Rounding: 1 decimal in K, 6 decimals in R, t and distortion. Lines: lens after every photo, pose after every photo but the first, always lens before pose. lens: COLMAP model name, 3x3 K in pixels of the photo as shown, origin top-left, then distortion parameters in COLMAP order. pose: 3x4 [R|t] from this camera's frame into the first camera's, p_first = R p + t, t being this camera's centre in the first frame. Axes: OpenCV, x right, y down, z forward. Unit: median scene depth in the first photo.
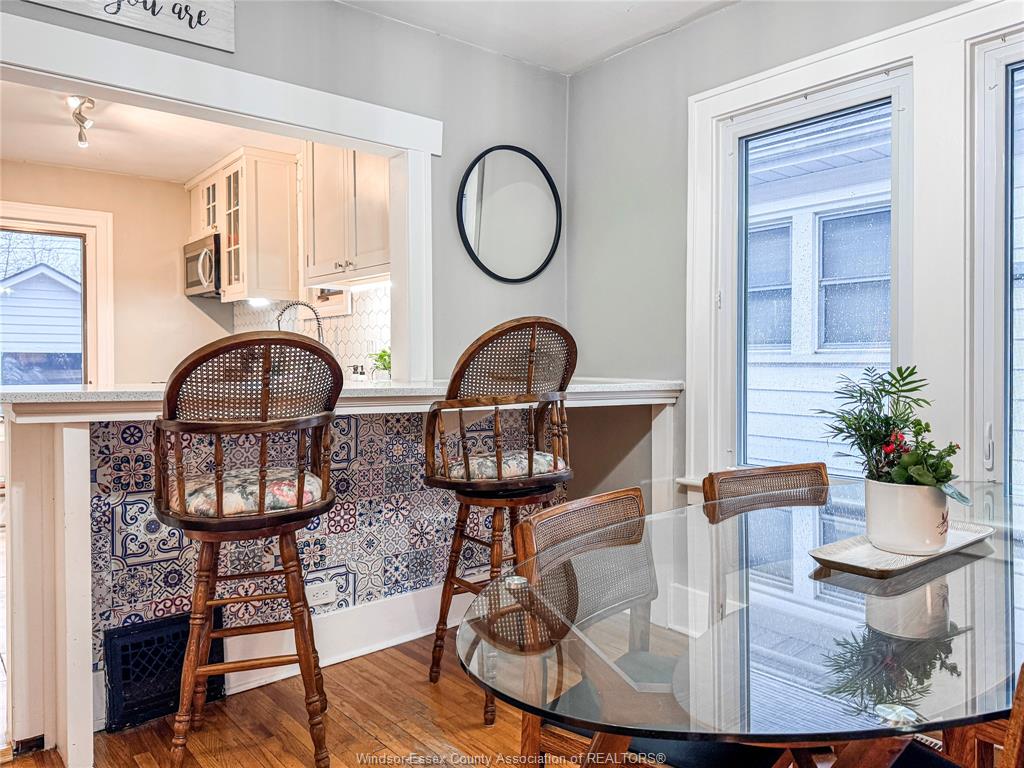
lens RADIAL K [[731.3, 0, 523.7], [0, 731.3, 371.7], [0, 0, 1]] dist [0.054335, -0.056225]
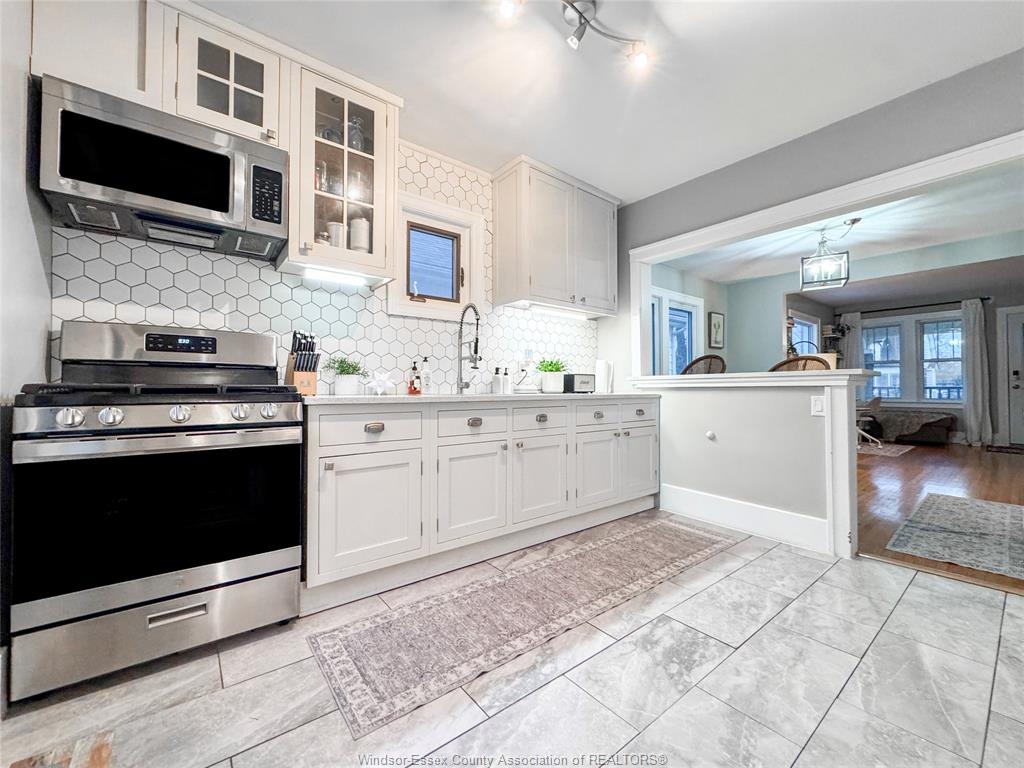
lens RADIAL K [[410.6, 0, 512.4], [0, 410.6, 383.2], [0, 0, 1]] dist [-0.003613, -0.000150]
pose [[0.020355, 0.013601, 0.999700, -1.494196], [0.015175, 0.999788, -0.013911, 0.044982], [-0.999678, 0.015454, 0.020144, 1.554746]]
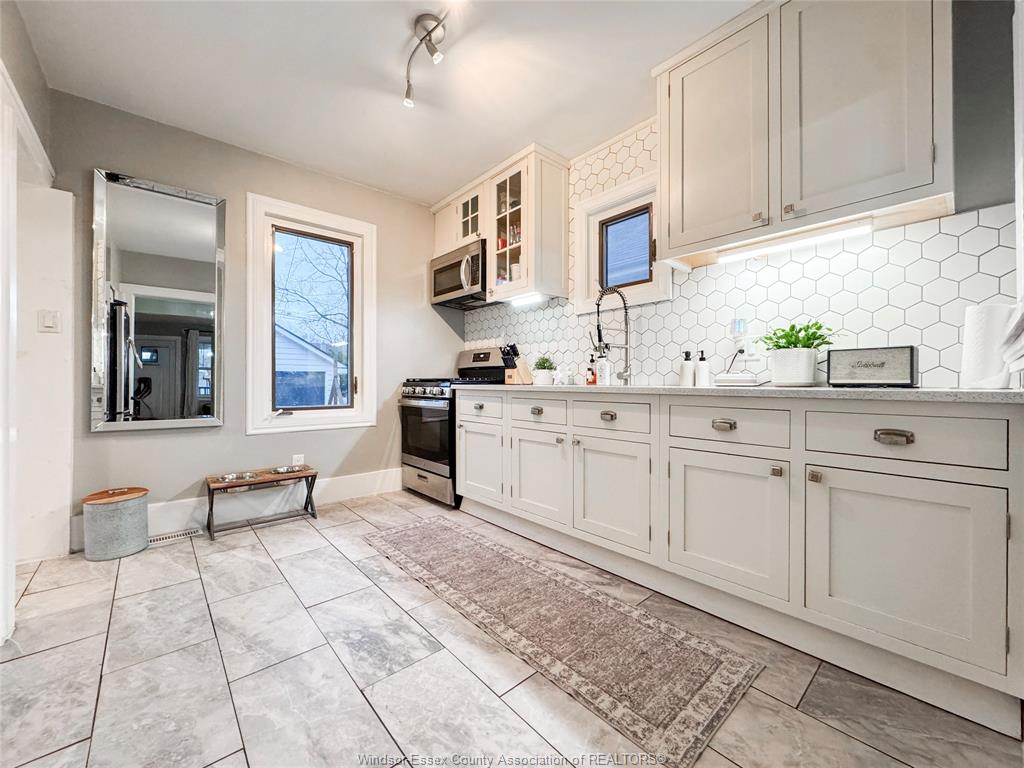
lens RADIAL K [[410.6, 0, 518.6], [0, 410.6, 383.5], [0, 0, 1]] dist [-0.003613, -0.000150]
pose [[0.999144, 0.001674, 0.041325, -0.757753], [-0.001081, 0.999896, -0.014362, 0.065055], [-0.041345, 0.014305, 0.999043, 0.782421]]
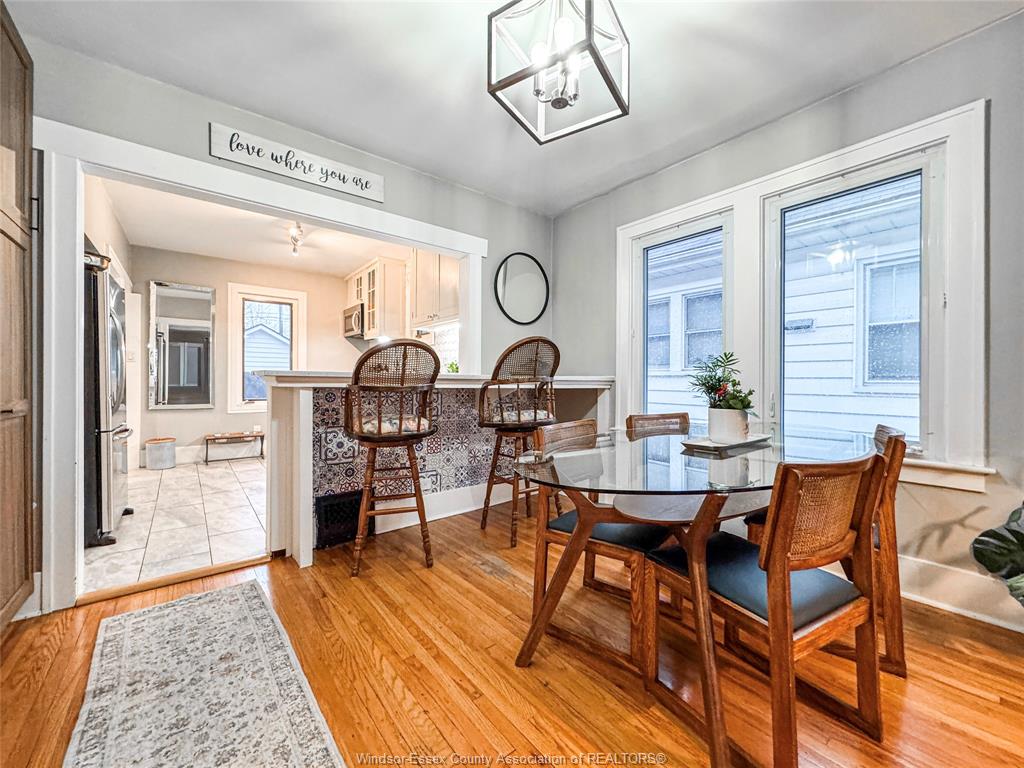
lens RADIAL K [[410.6, 0, 517.3], [0, 410.6, 385.1], [0, 0, 1]] dist [-0.003613, -0.000150]
pose [[0.999957, 0.007041, -0.005966, -0.029395], [-0.007099, 0.999927, -0.009792, 0.055283], [0.005897, 0.009834, 0.999934, -0.069065]]
